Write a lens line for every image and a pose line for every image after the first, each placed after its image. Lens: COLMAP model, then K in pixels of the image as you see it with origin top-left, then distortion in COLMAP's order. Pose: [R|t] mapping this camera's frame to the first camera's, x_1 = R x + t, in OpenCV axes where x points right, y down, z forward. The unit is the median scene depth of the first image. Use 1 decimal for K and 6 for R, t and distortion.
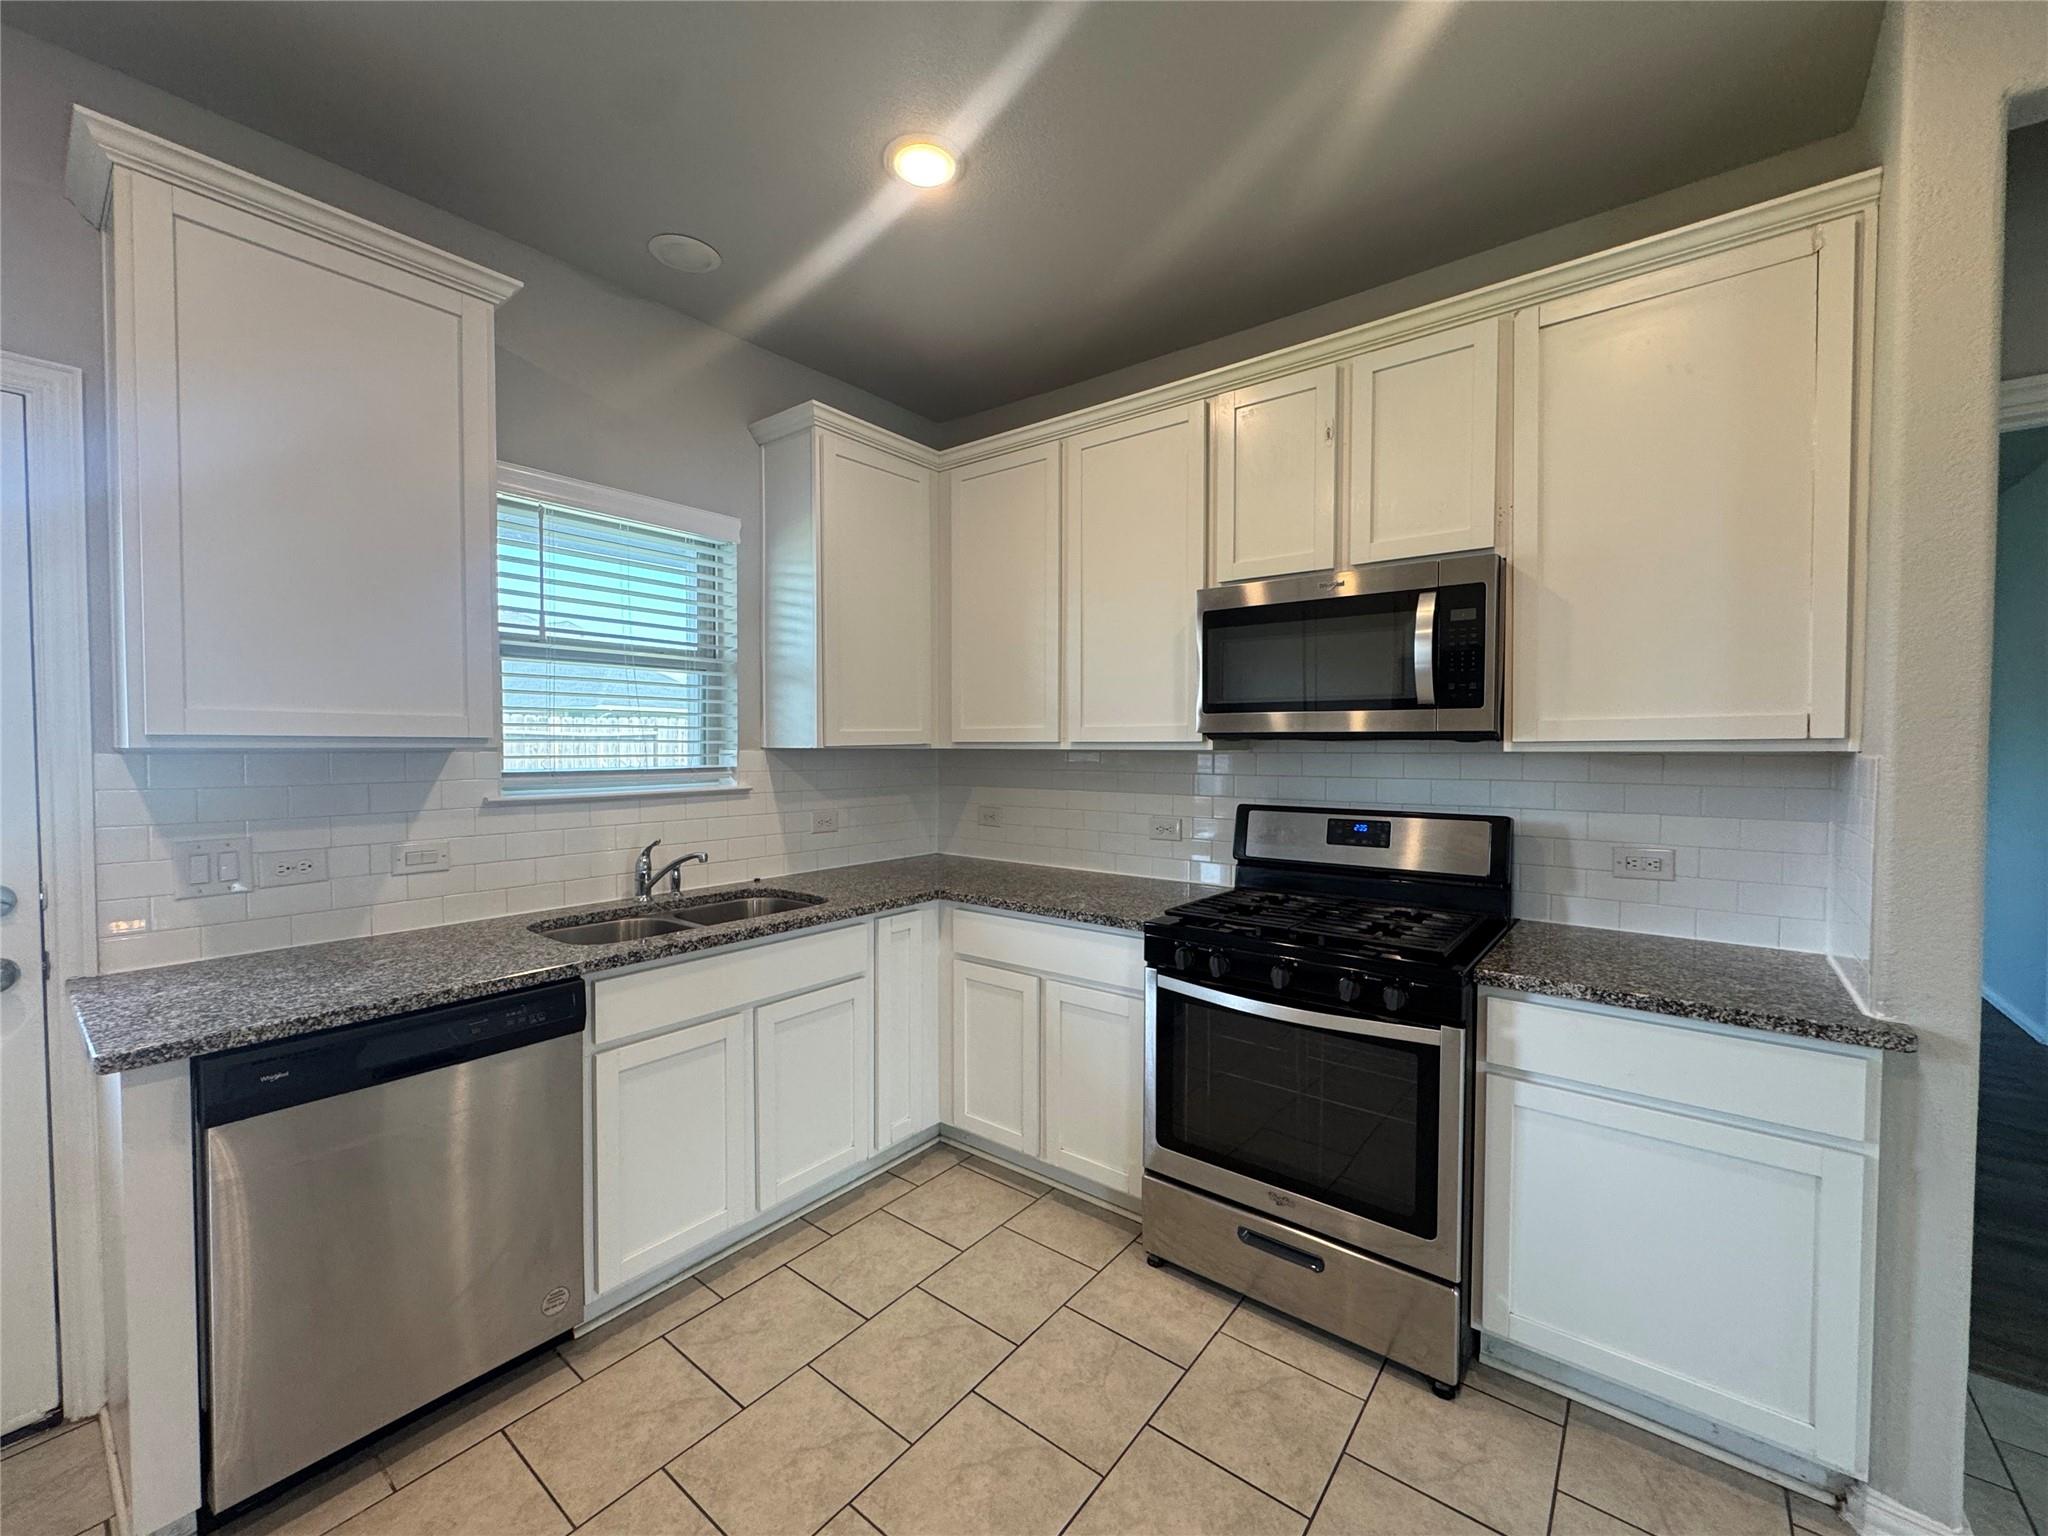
lens RADIAL K [[822.4, 0, 1018.4], [0, 822.4, 763.4], [0, 0, 1]] dist [-0.002922, 0.000498]
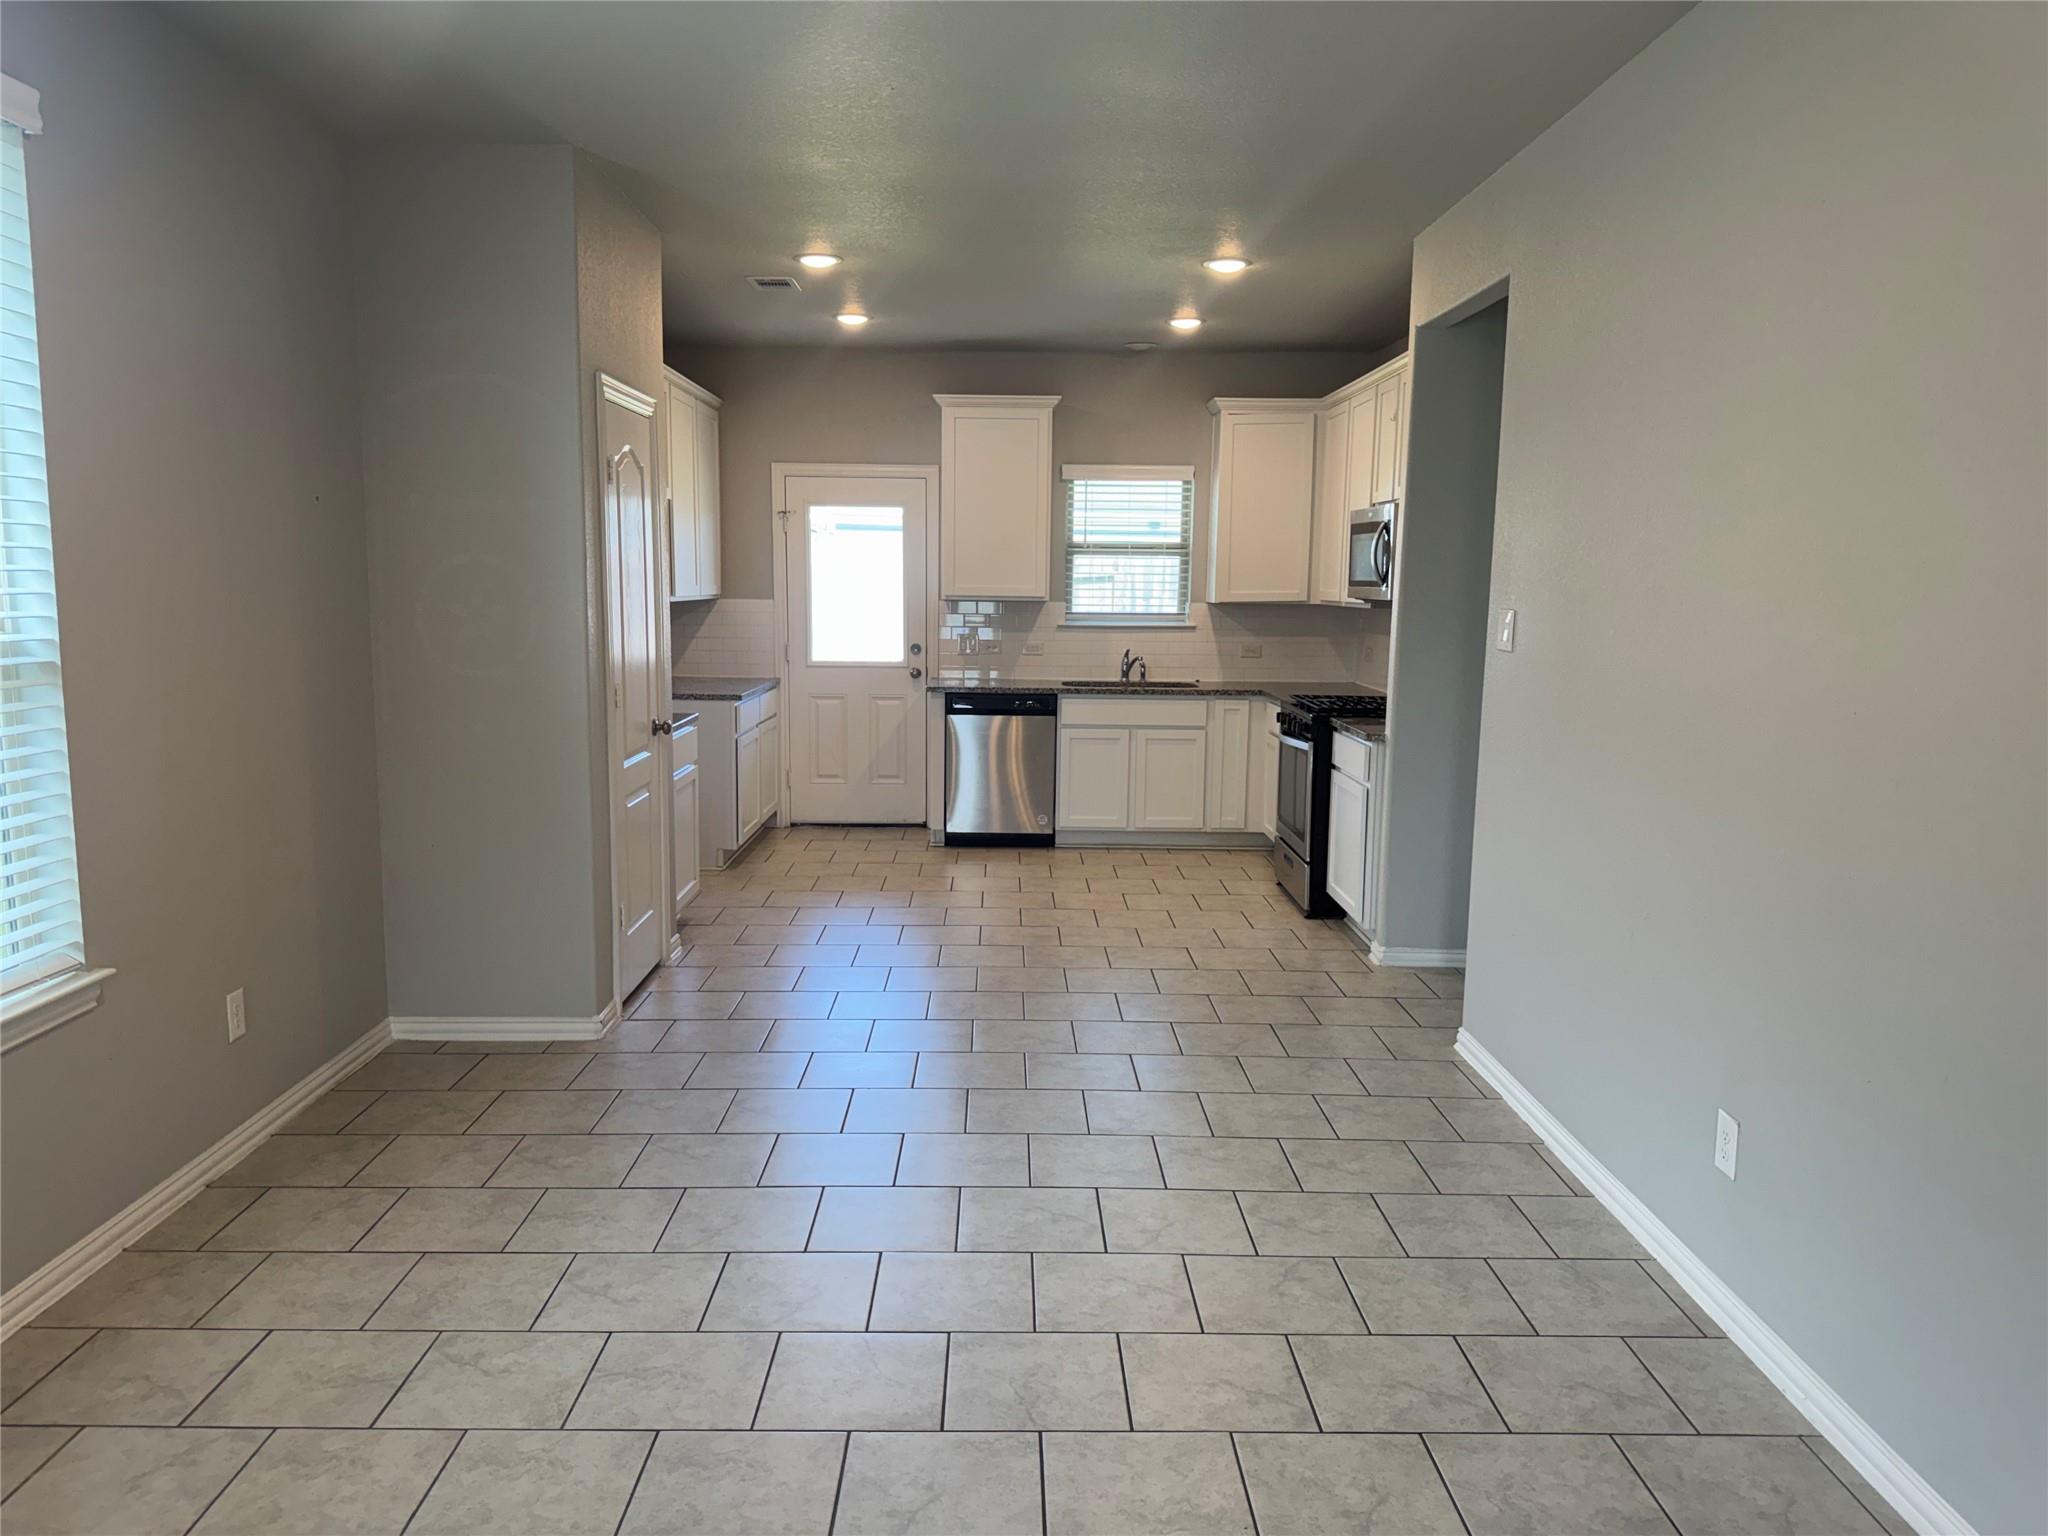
lens RADIAL K [[1445.8, 0, 1003.5], [0, 1445.8, 774.0], [0, 0, 1]] dist [0.094389, -0.041491]
pose [[0.616720, 0.111811, -0.779202, 2.081965], [-0.029435, 0.992444, 0.119114, -0.013360], [0.786632, -0.050524, 0.615351, -1.356489]]
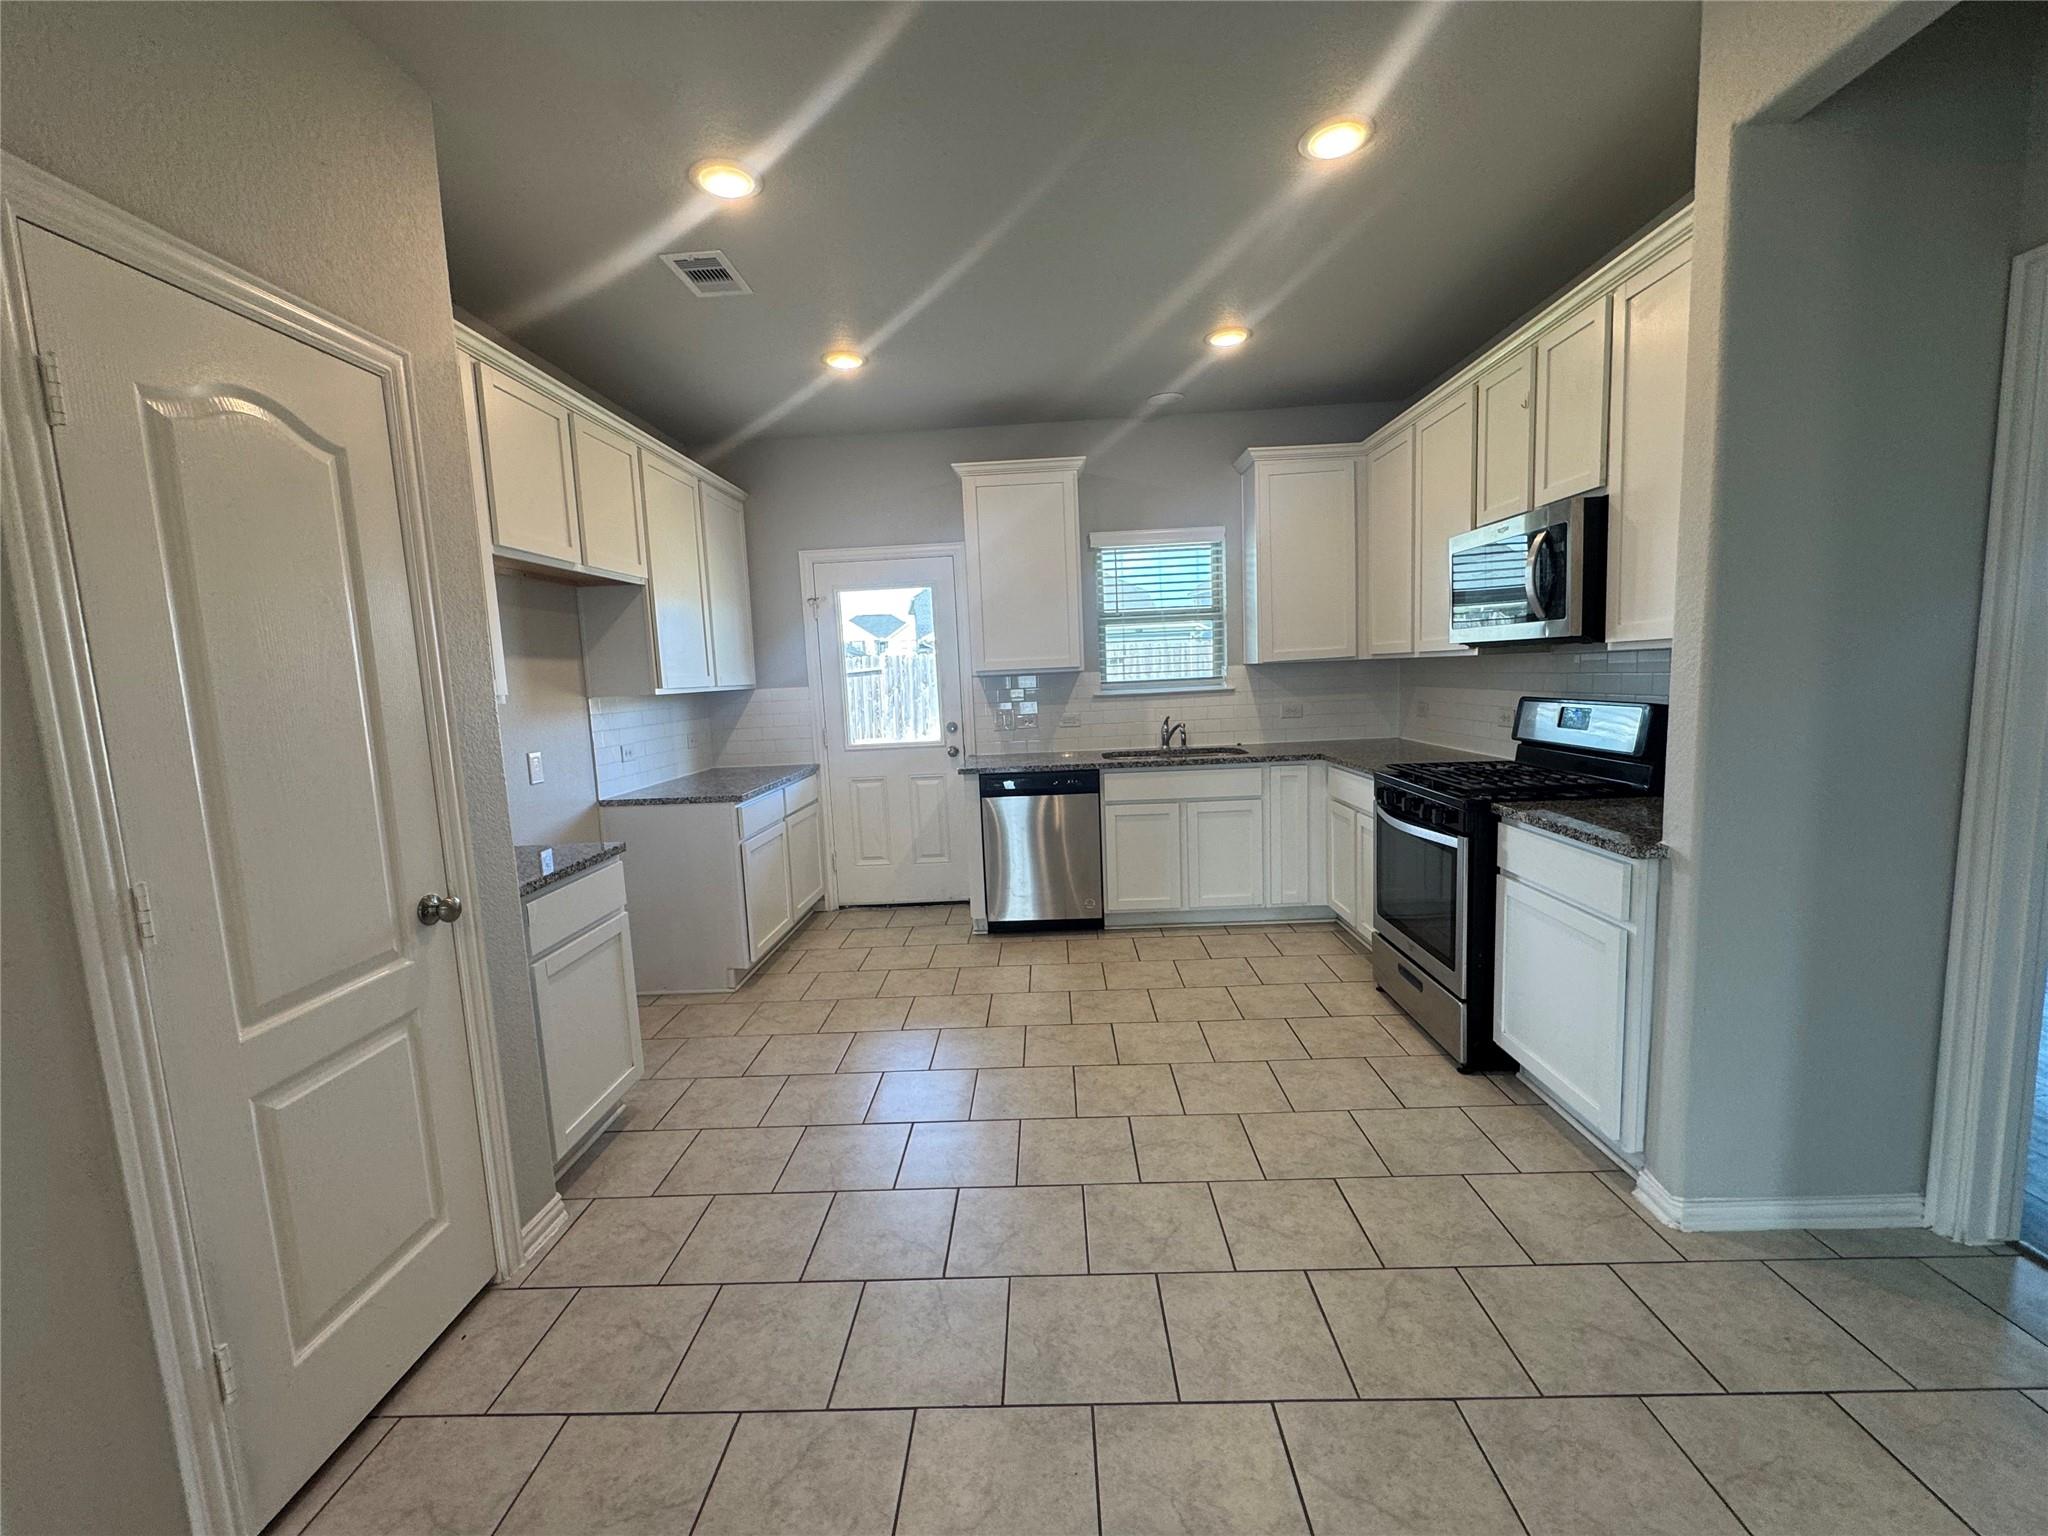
lens RADIAL K [[822.4, 0, 1020.8], [0, 822.4, 764.0], [0, 0, 1]] dist [-0.002922, 0.000498]
pose [[0.590101, 0.062237, -0.804927, 0.891186], [0.027105, 0.994935, 0.096799, 0.009946], [0.806874, -0.078939, 0.585425, -0.390705]]
